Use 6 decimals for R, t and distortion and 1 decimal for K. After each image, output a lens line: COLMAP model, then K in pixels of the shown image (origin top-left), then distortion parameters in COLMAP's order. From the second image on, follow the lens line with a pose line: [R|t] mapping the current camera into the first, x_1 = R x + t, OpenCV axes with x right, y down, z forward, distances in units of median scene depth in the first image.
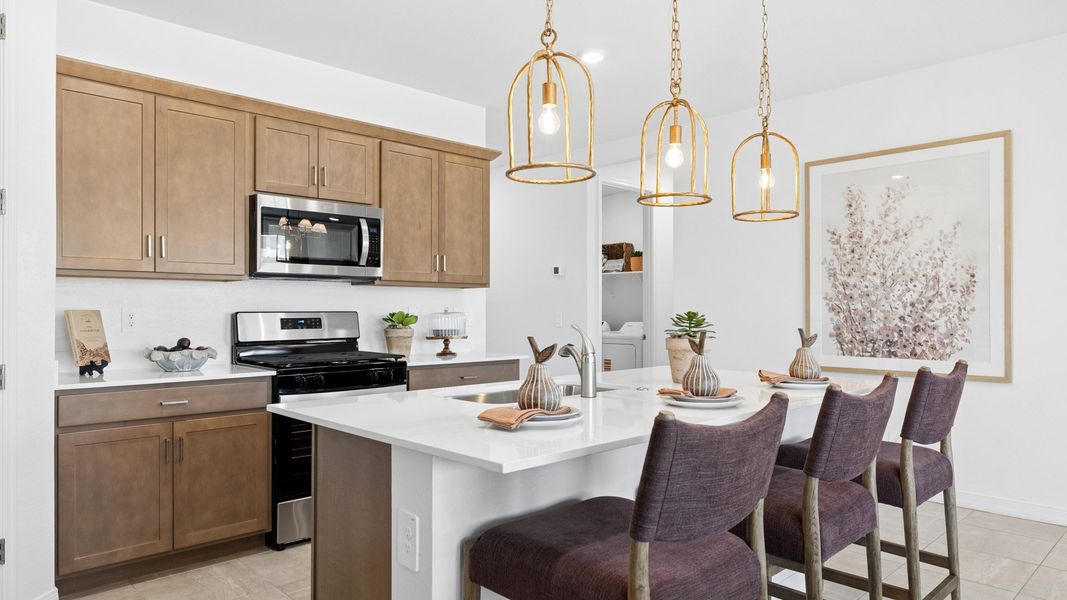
lens RADIAL K [[682.3, 0, 534.0], [0, 682.3, 314.3], [0, 0, 1]] dist [-0.000233, -0.000069]
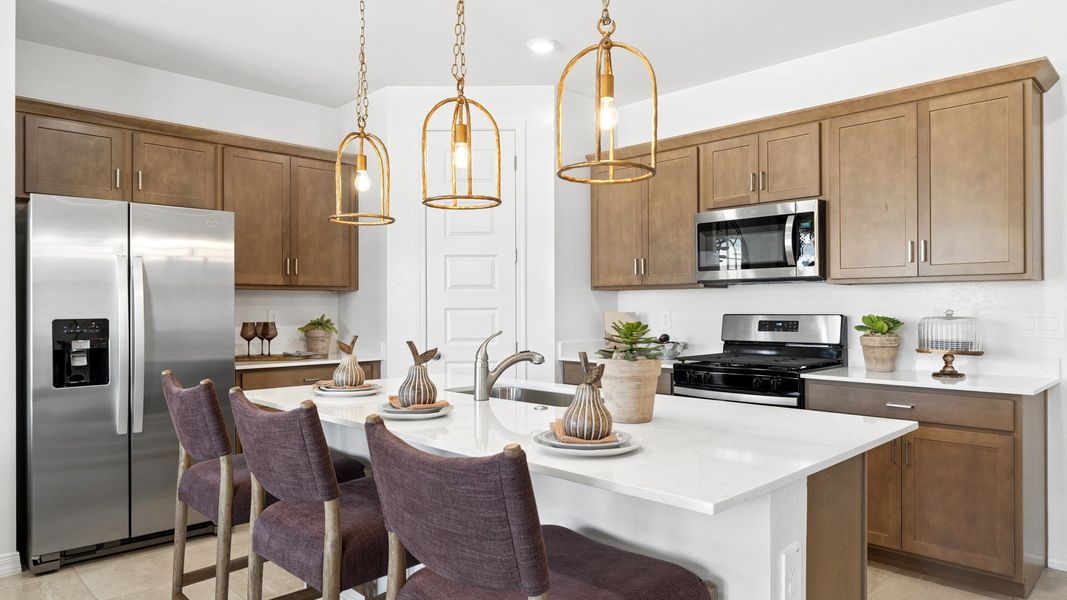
lens RADIAL K [[653.4, 0, 490.7], [0, 653.4, 302.6], [0, 0, 1]] dist [-0.059958, 0.001048]
pose [[-0.040821, -0.004188, -0.999158, 0.641100], [0.003053, 0.999986, -0.004317, -0.018684], [0.999162, -0.003226, -0.040807, 0.624232]]
